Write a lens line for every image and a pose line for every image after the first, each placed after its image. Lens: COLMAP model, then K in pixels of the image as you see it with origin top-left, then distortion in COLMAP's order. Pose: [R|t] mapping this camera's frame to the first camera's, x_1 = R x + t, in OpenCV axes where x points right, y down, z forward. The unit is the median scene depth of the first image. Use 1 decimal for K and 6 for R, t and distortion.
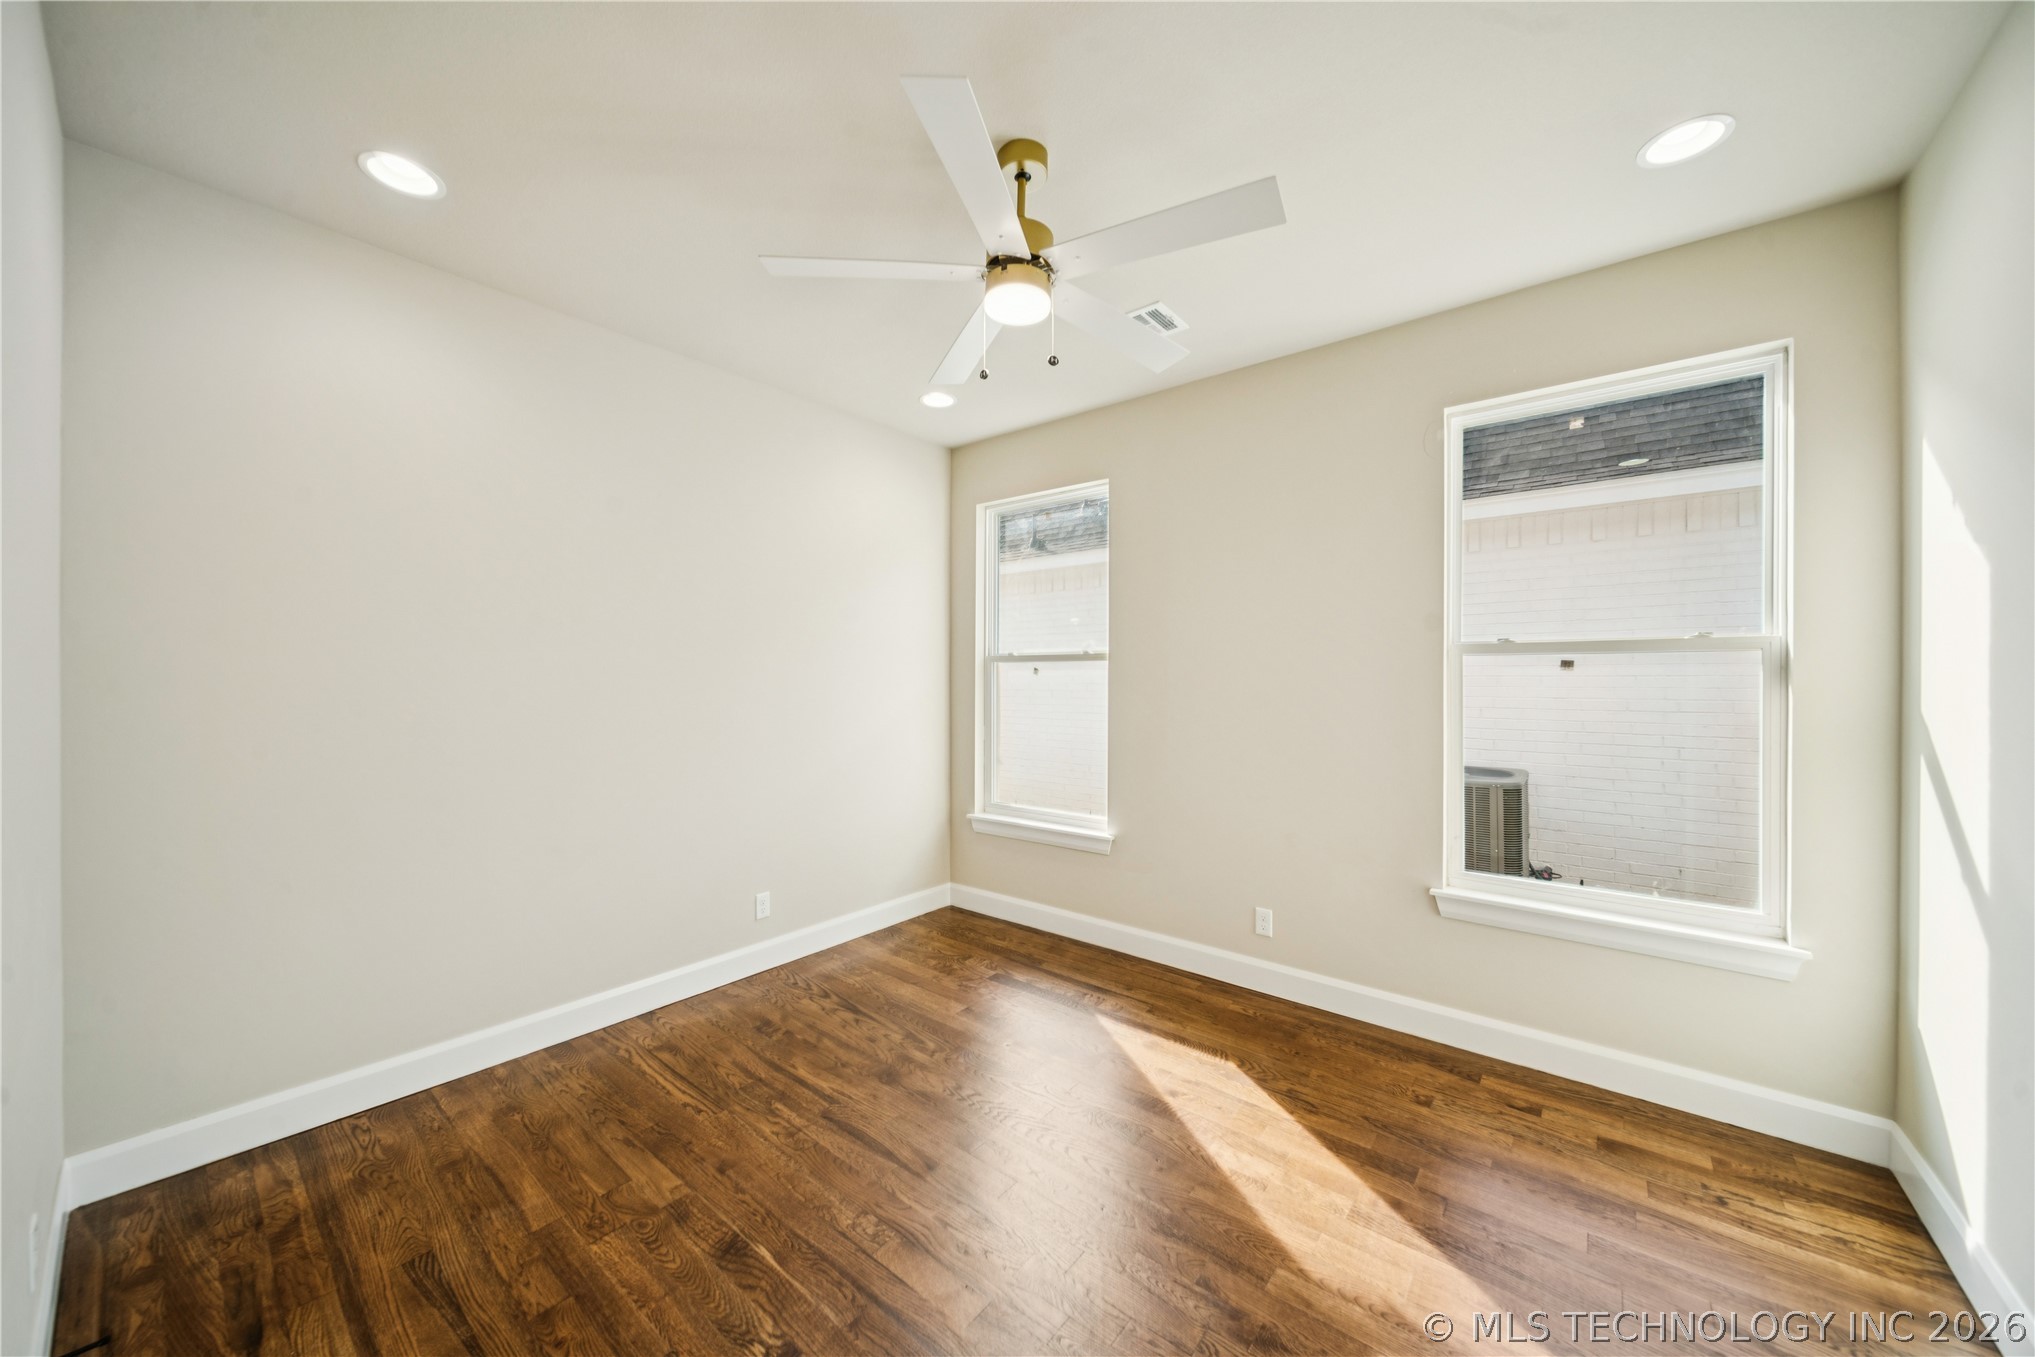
lens RADIAL K [[719.9, 0, 1013.0], [0, 719.9, 682.8], [0, 0, 1]] dist [-0.001082, -0.000024]
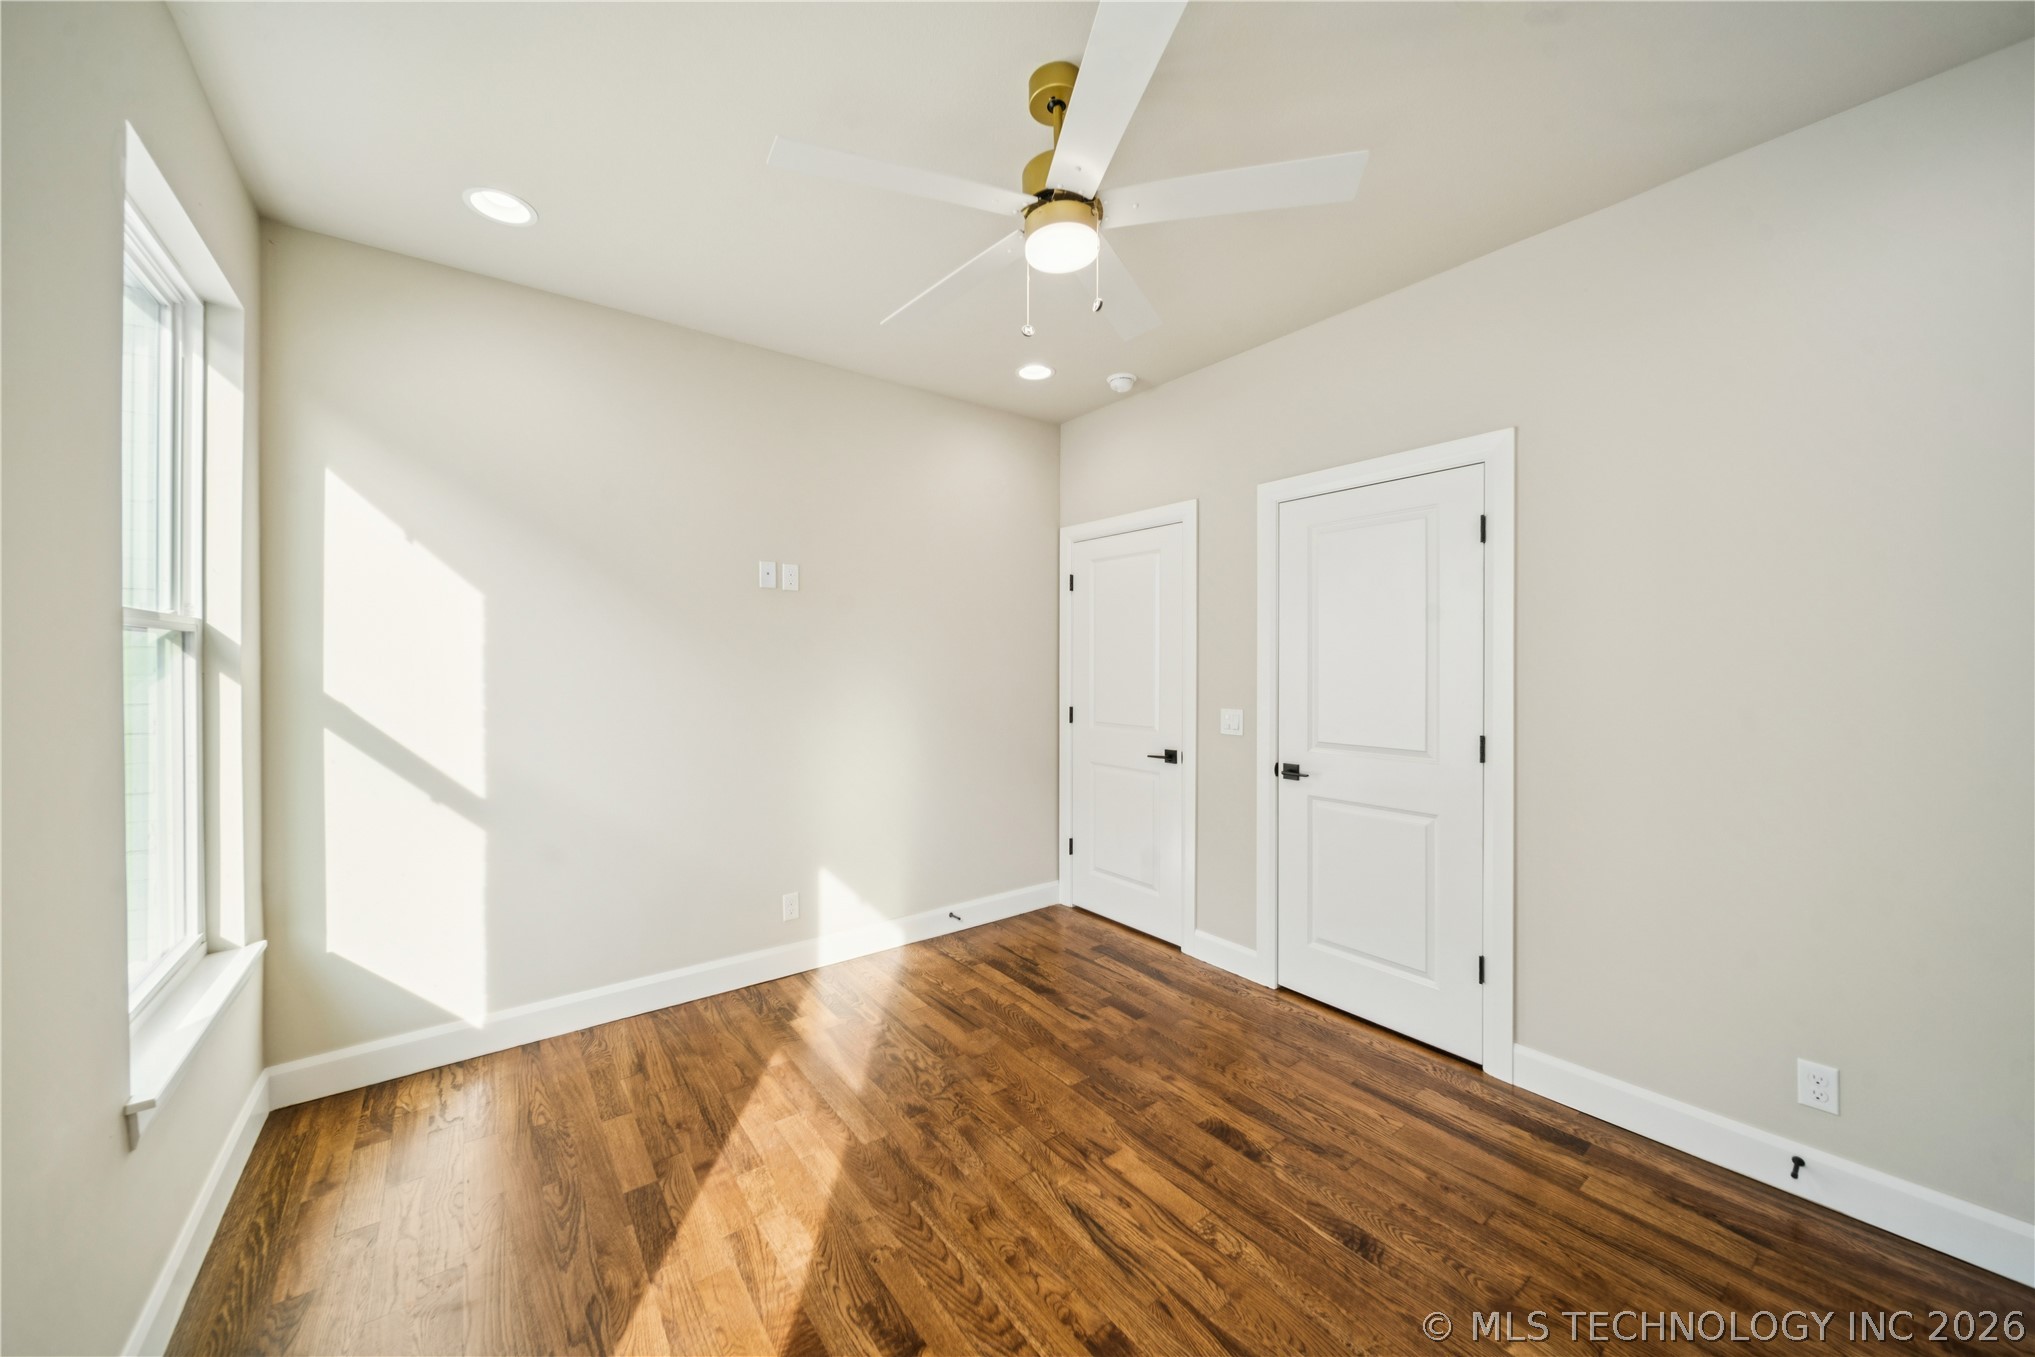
lens RADIAL K [[719.9, 0, 1022.9], [0, 719.9, 659.4], [0, 0, 1]] dist [-0.001082, -0.000024]
pose [[-0.976188, 0.003060, 0.216904, -0.150109], [0.004419, 0.999974, 0.005780, -0.015130], [-0.216881, 0.006601, -0.976176, 1.958139]]
